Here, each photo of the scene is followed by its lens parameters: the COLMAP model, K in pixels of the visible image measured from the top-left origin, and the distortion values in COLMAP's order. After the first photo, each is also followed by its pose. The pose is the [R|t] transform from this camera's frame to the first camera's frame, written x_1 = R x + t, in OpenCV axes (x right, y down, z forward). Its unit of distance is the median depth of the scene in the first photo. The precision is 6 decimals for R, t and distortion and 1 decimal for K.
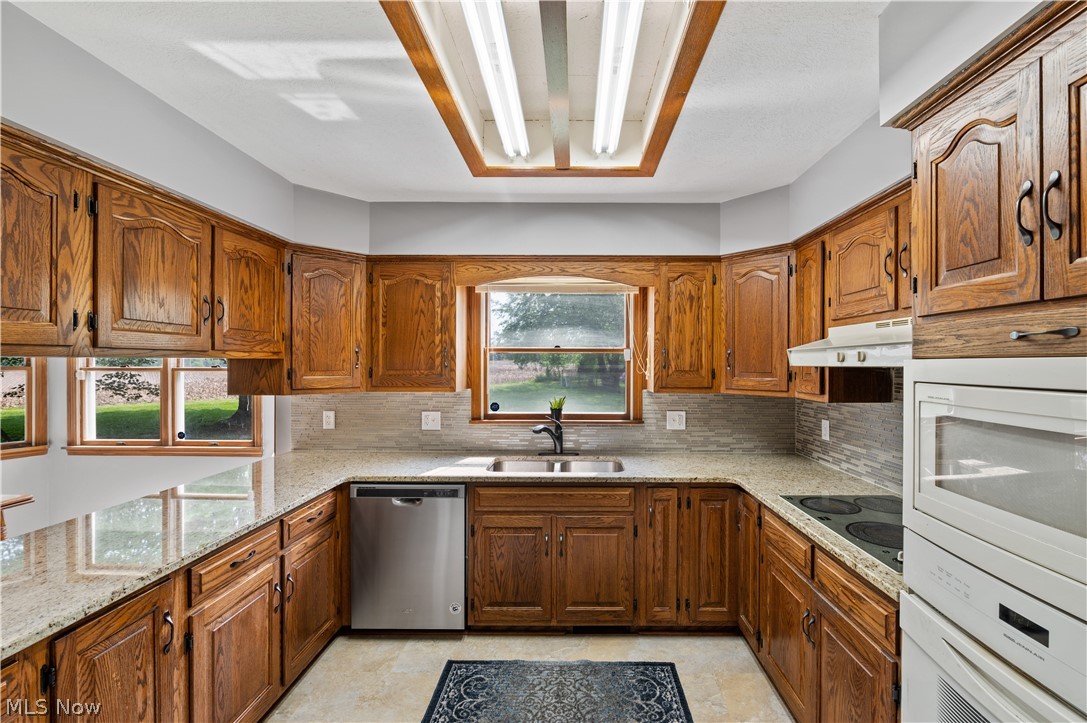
lens RADIAL K [[443.5, 0, 616.0], [0, 443.5, 364.7], [0, 0, 1]] dist [-0.009036, -0.000599]
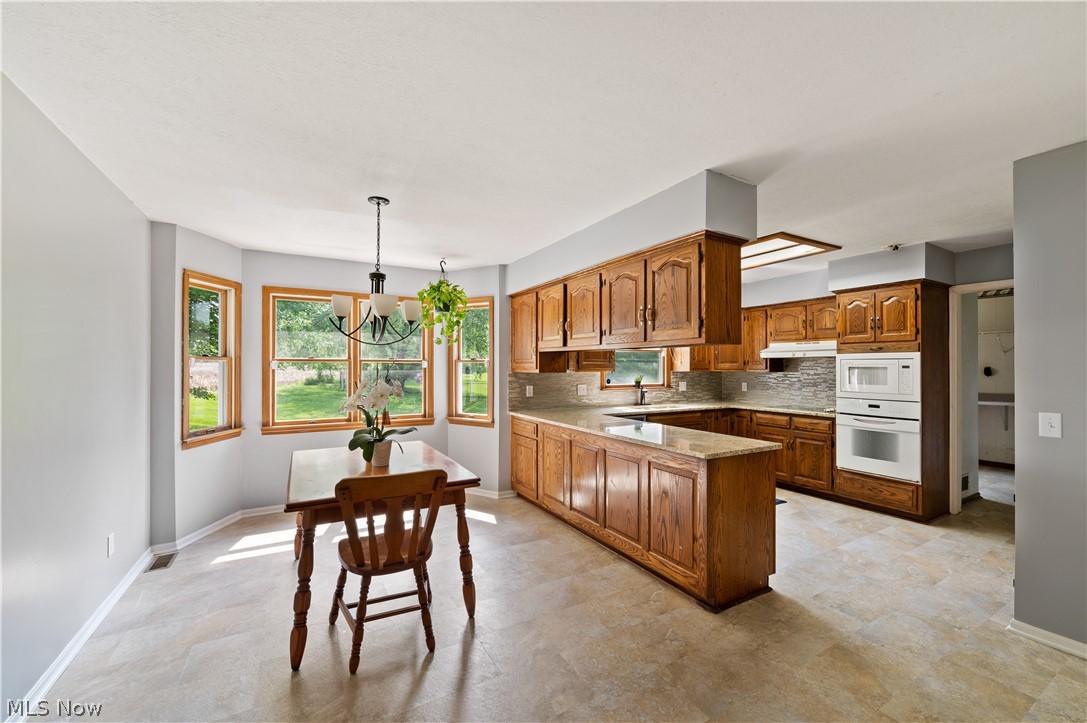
lens RADIAL K [[443.5, 0, 547.4], [0, 443.5, 364.0], [0, 0, 1]] dist [-0.009036, -0.000599]
pose [[0.865527, 0.001729, 0.500859, -1.413265], [0.004112, 0.999936, -0.010557, 0.043390], [-0.500845, 0.011197, 0.865464, -0.439255]]
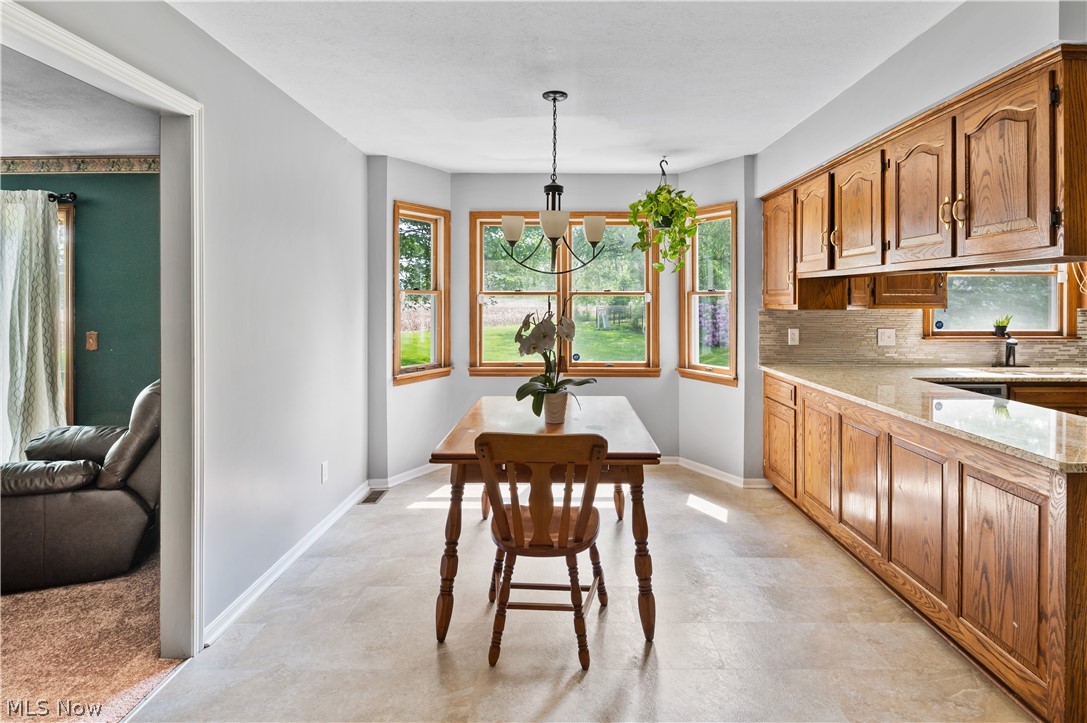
lens RADIAL K [[583.2, 0, 545.3], [0, 583.2, 300.5], [0, 0, 1]] dist [-0.008483, -0.003074]
pose [[0.999988, -0.001174, -0.004707, -1.264847], [0.001140, 0.999973, -0.007320, 0.044928], [0.004715, 0.007314, 0.999962, -0.450618]]
